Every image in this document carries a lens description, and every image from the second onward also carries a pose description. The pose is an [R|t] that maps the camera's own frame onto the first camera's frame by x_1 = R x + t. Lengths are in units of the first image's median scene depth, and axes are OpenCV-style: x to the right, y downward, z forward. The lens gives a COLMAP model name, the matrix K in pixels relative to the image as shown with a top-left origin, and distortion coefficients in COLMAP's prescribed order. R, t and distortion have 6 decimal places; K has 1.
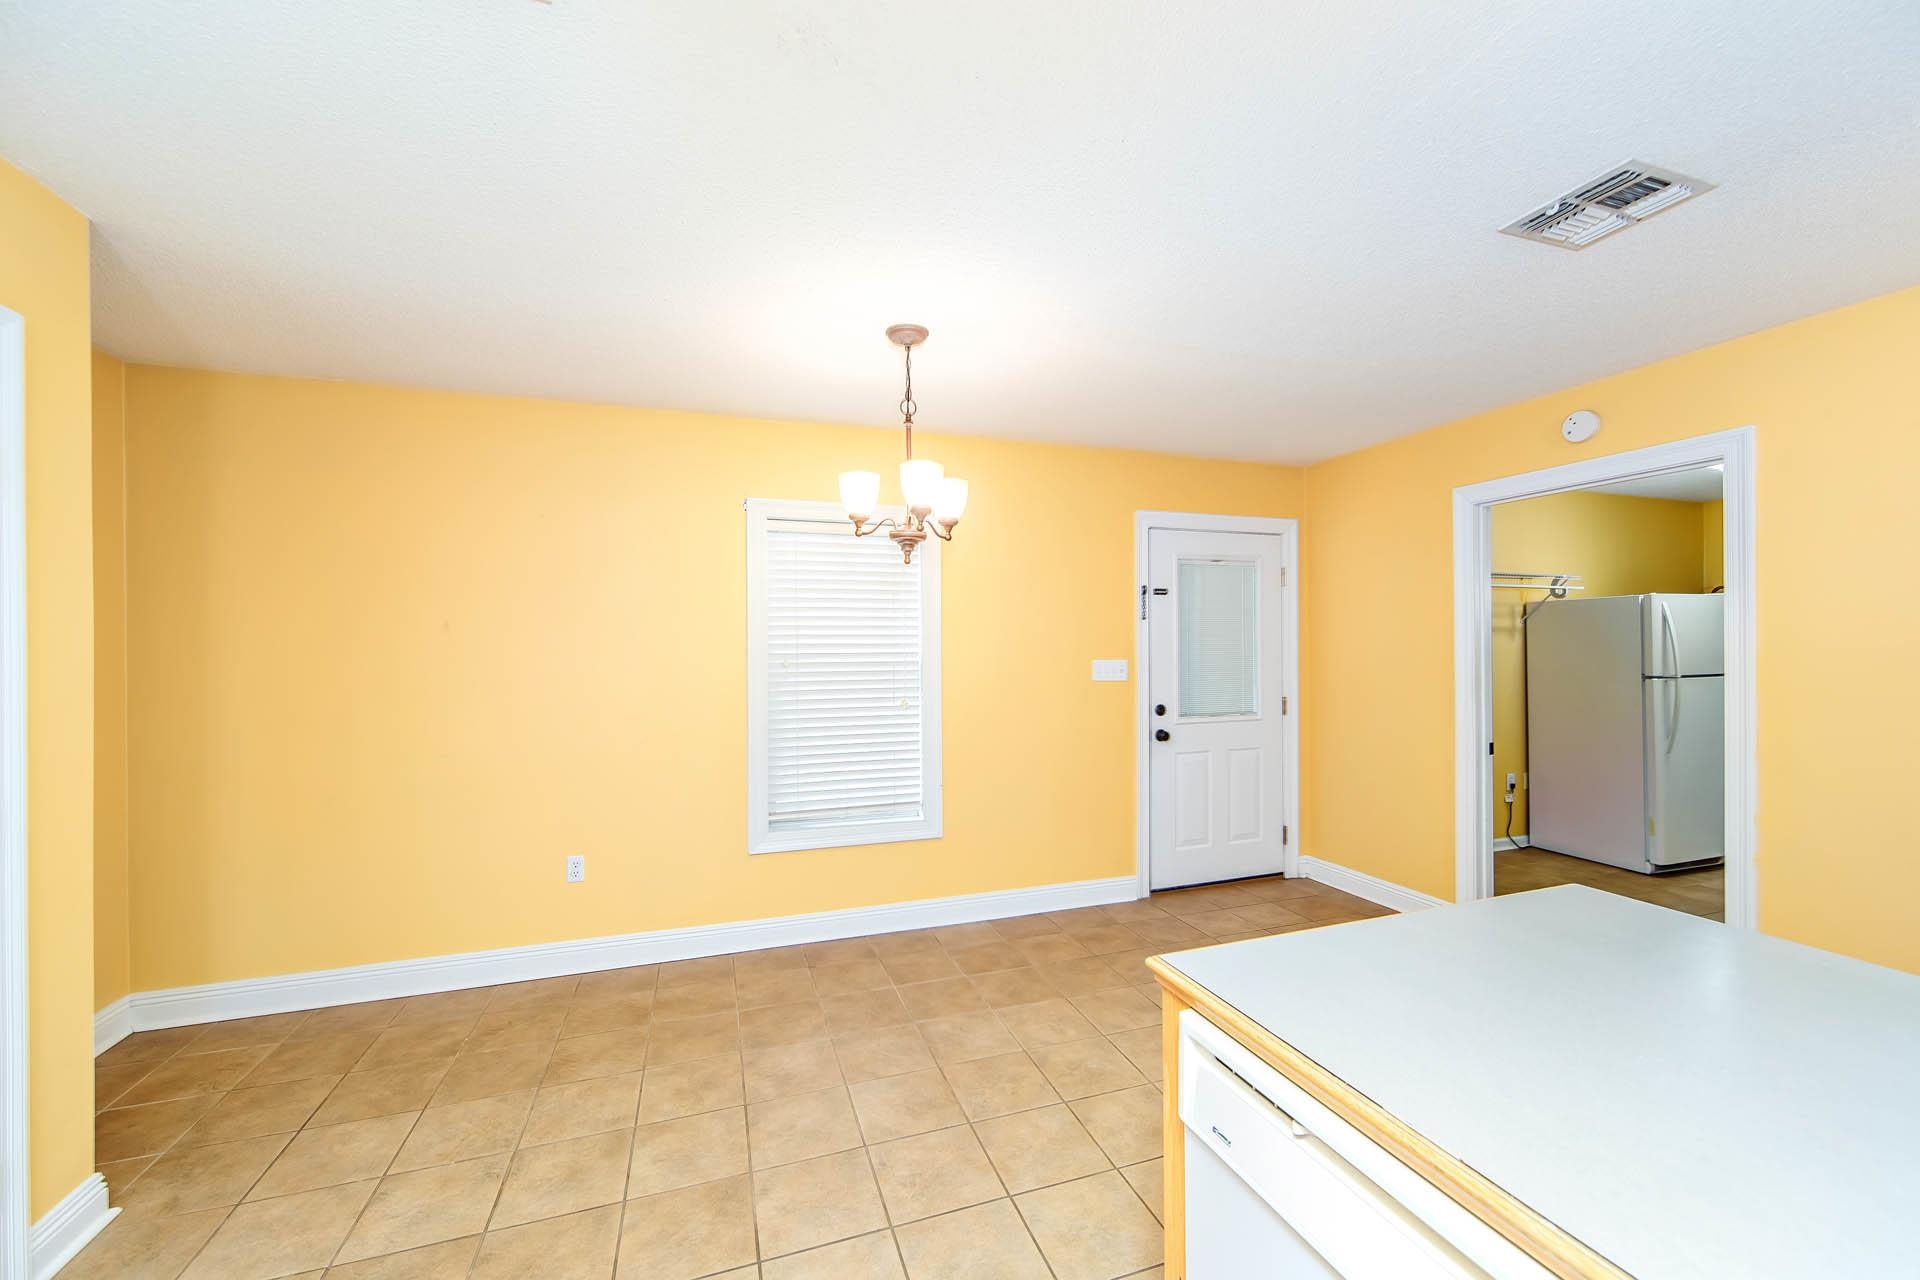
lens RADIAL K [[747.3, 0, 955.5], [0, 747.3, 644.0], [0, 0, 1]] dist [0.000998, 0.000030]
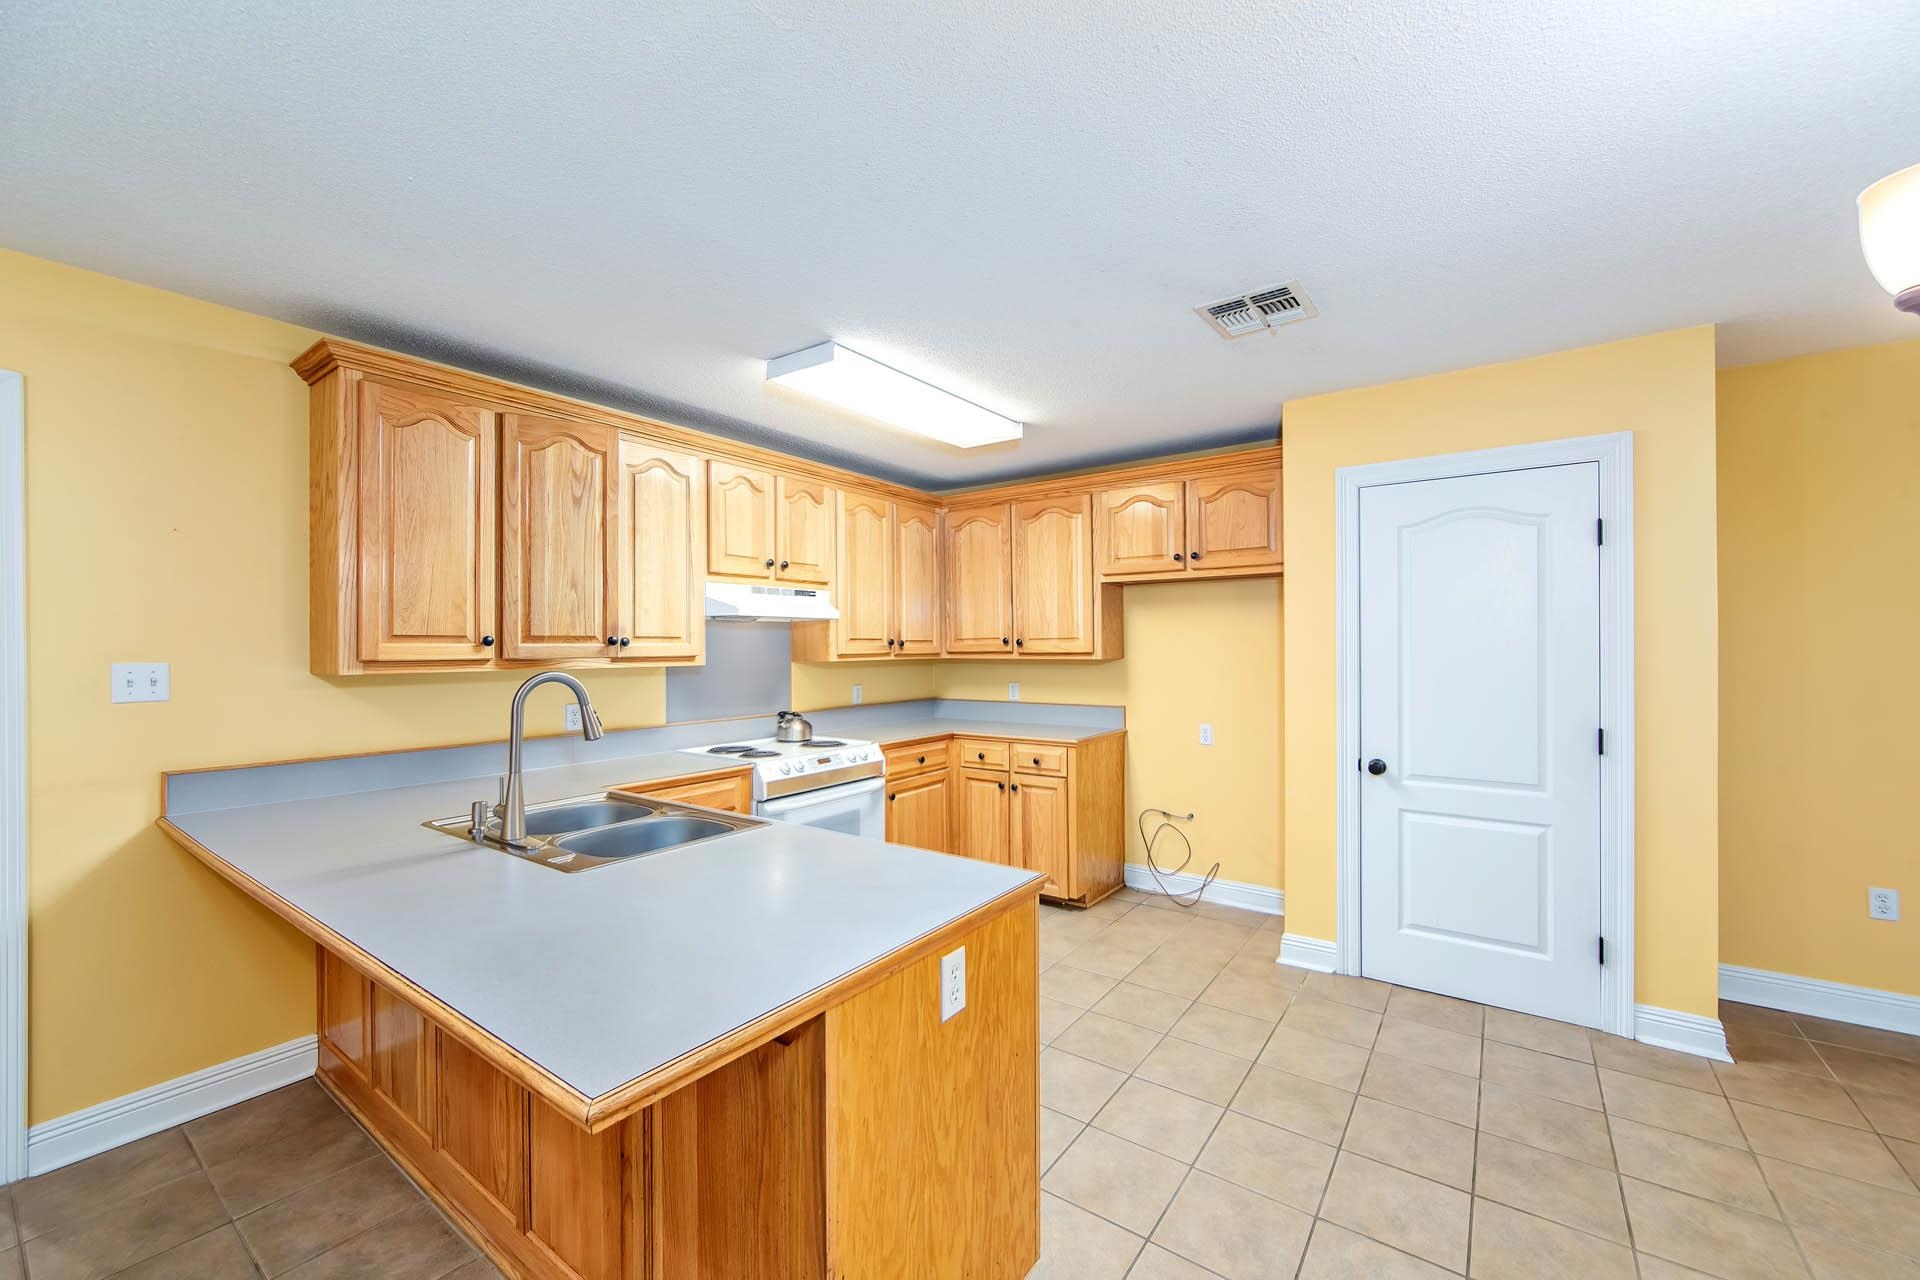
lens RADIAL K [[747.3, 0, 962.2], [0, 747.3, 642.7], [0, 0, 1]] dist [0.000998, 0.000030]
pose [[-0.812950, 0.005267, -0.582310, 0.734819], [0.009770, 0.999942, -0.004596, 0.014307], [0.582252, -0.009425, -0.812954, 1.277450]]
